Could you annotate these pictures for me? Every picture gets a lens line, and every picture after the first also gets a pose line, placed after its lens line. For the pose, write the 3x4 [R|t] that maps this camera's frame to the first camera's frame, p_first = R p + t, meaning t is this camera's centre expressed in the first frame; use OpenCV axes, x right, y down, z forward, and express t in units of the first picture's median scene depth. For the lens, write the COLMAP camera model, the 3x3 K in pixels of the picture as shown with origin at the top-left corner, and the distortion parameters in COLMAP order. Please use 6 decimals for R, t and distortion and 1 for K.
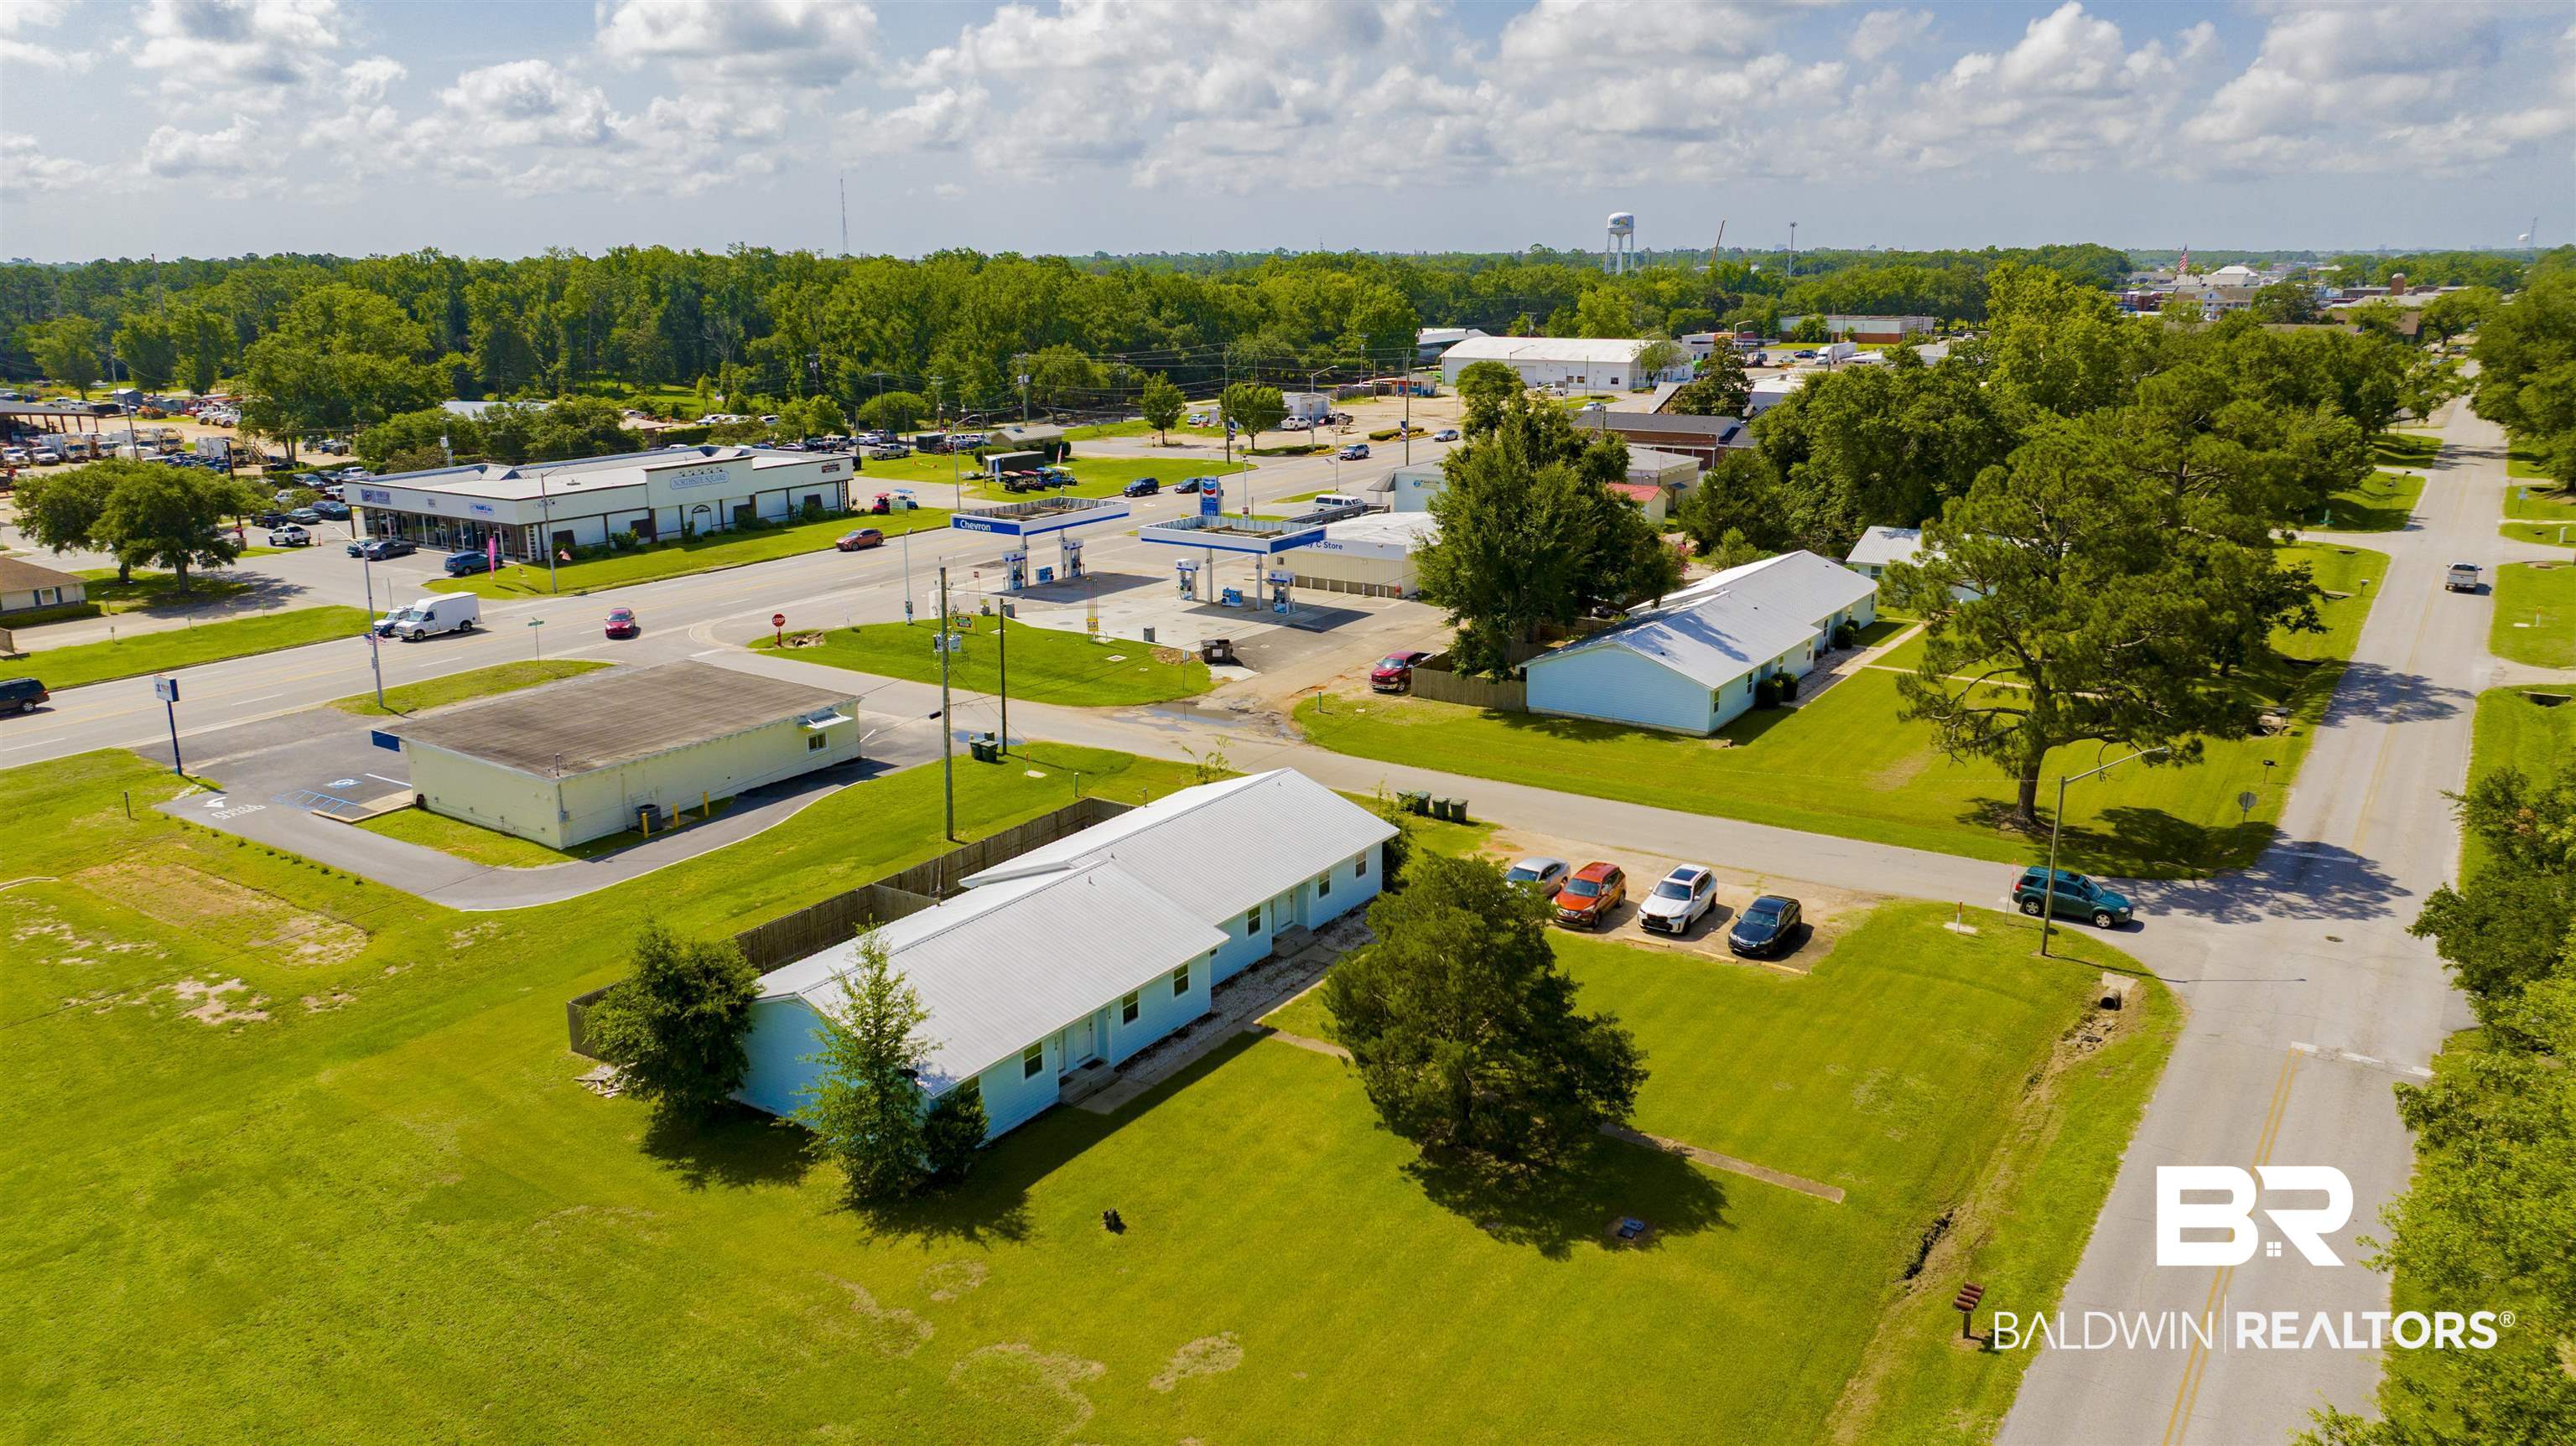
lens RADIAL K [[1794.7, 0, 1295.2], [0, 1794.7, 730.6], [0, 0, 1]] dist [-0.029209, 0.020417]
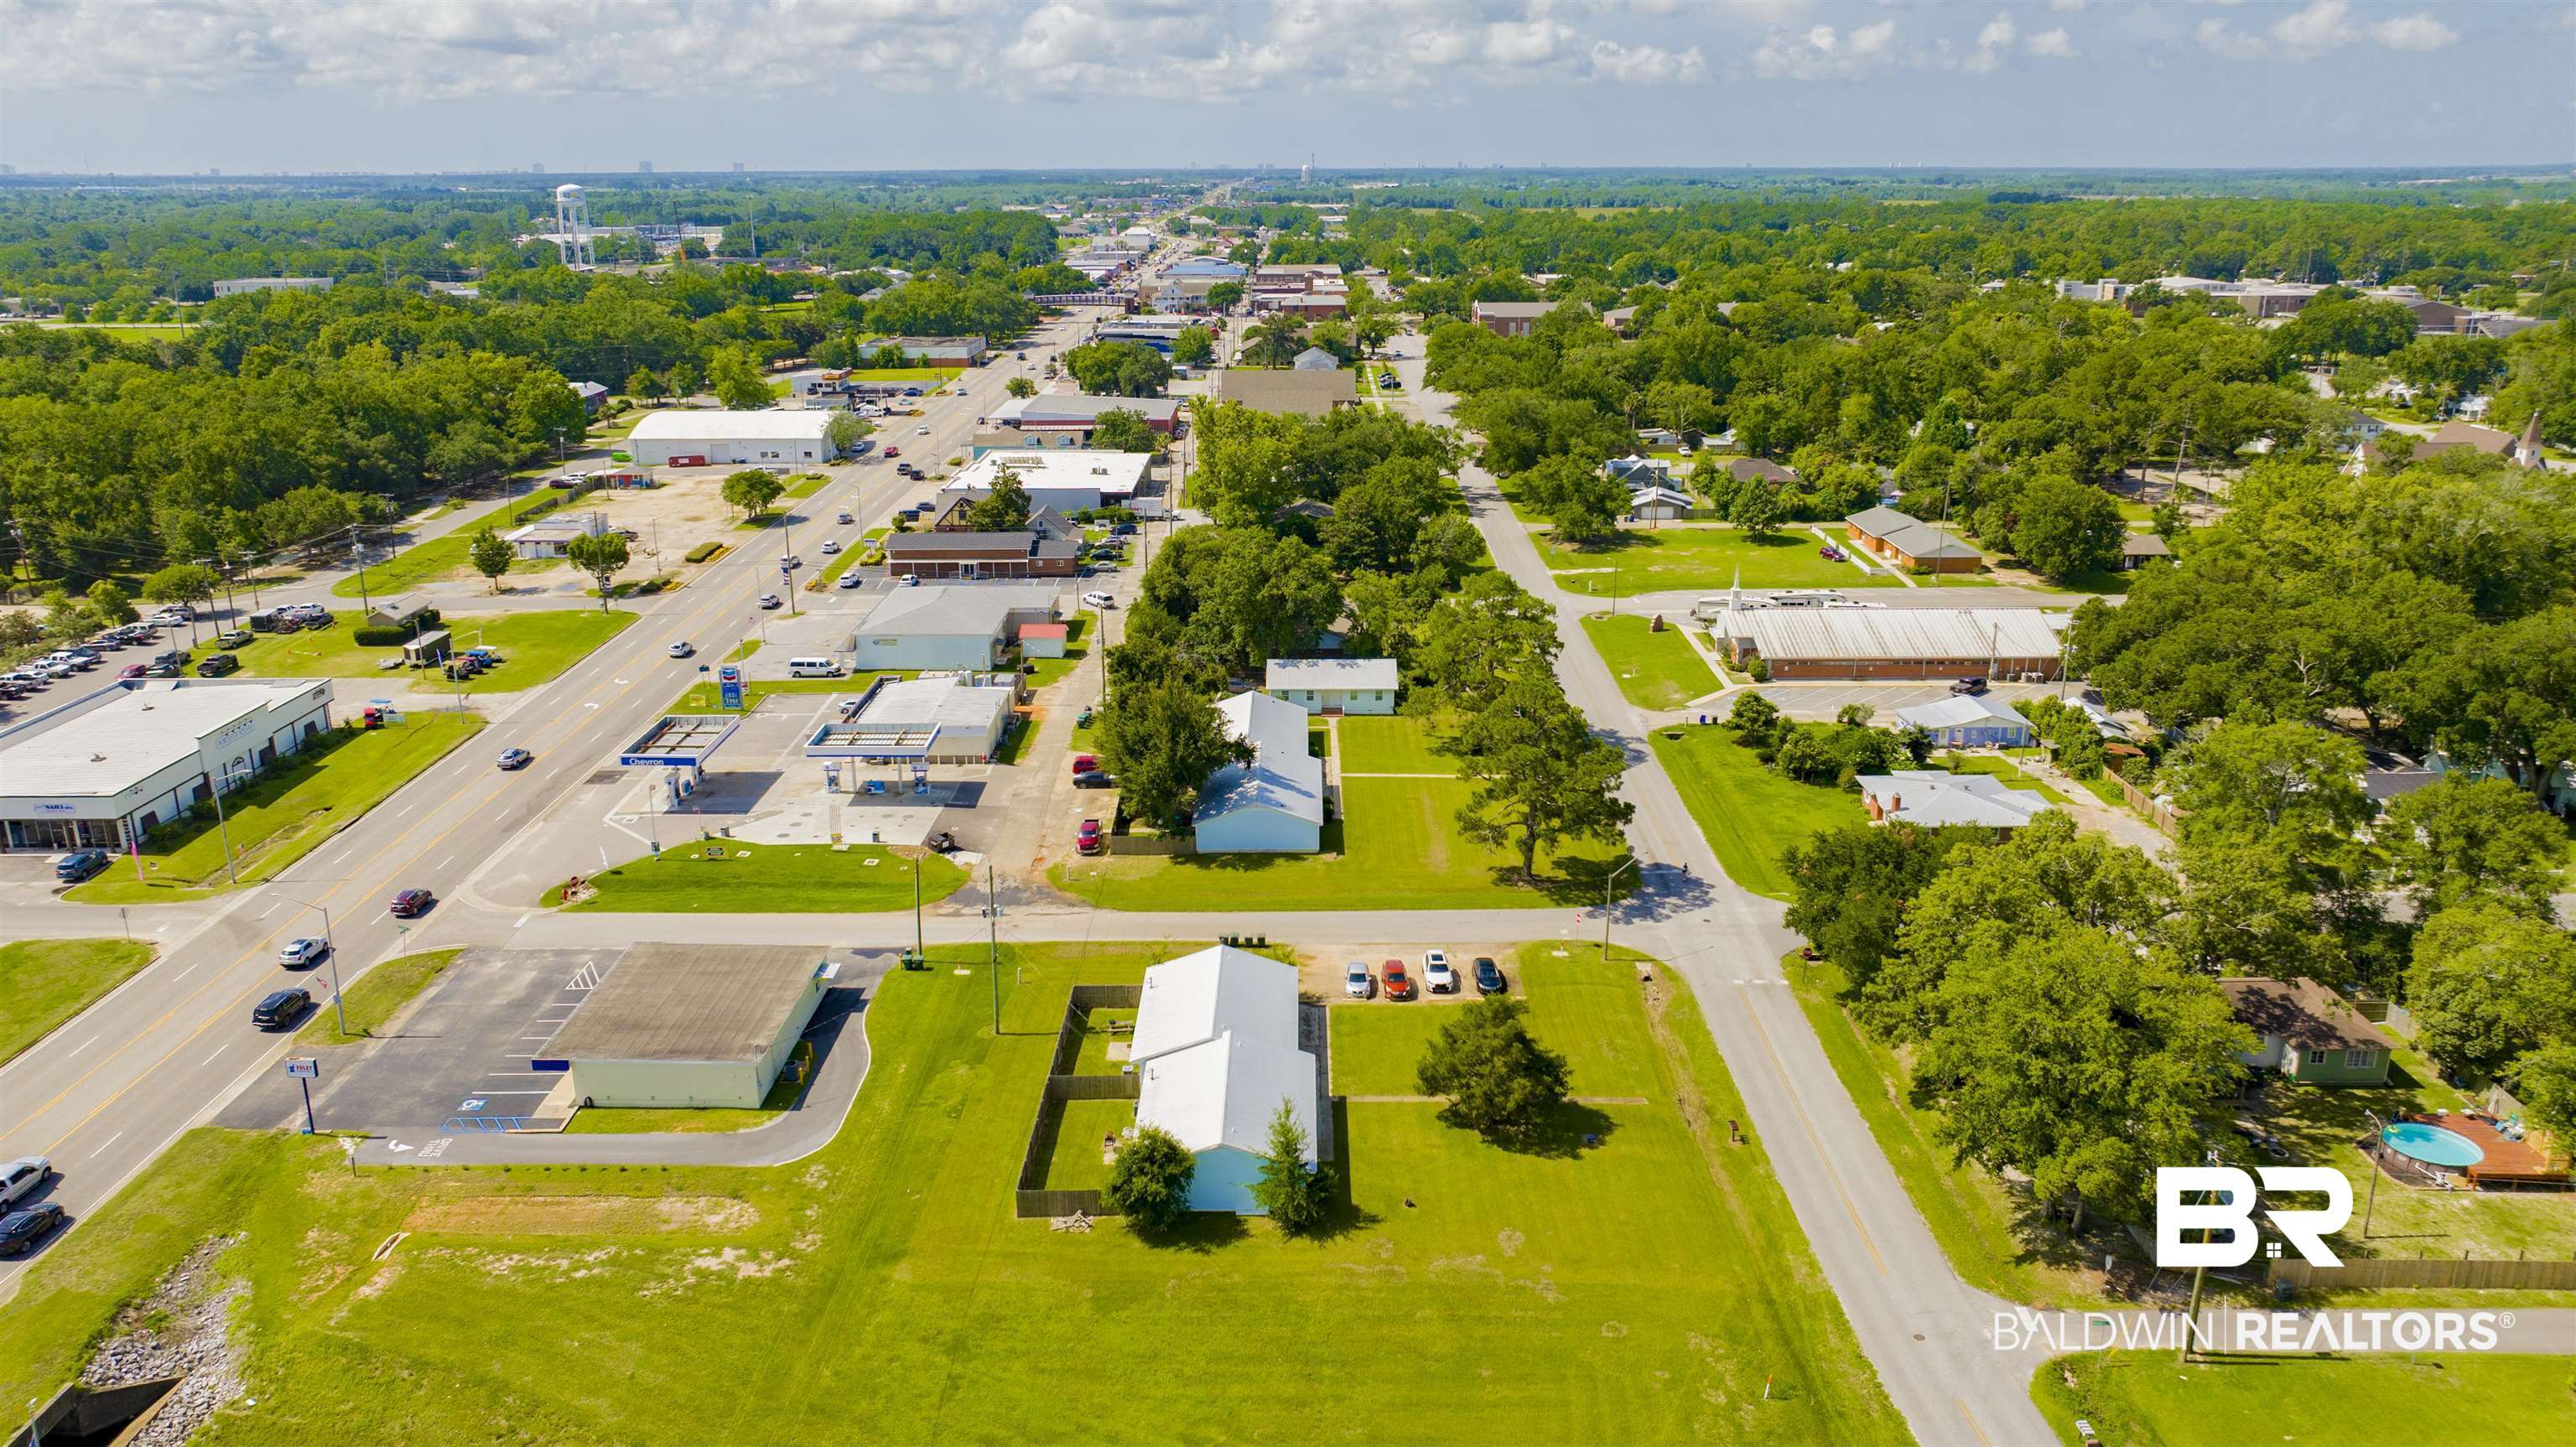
lens RADIAL K [[1819.4, 0, 1288.0], [0, 1819.4, 723.5], [0, 0, 1]] dist [-0.012064, -0.004606]
pose [[0.834089, -0.159120, 0.528182, -0.626994], [0.140124, 0.987203, 0.076126, -0.234150], [-0.533536, 0.010515, 0.845712, -0.376364]]
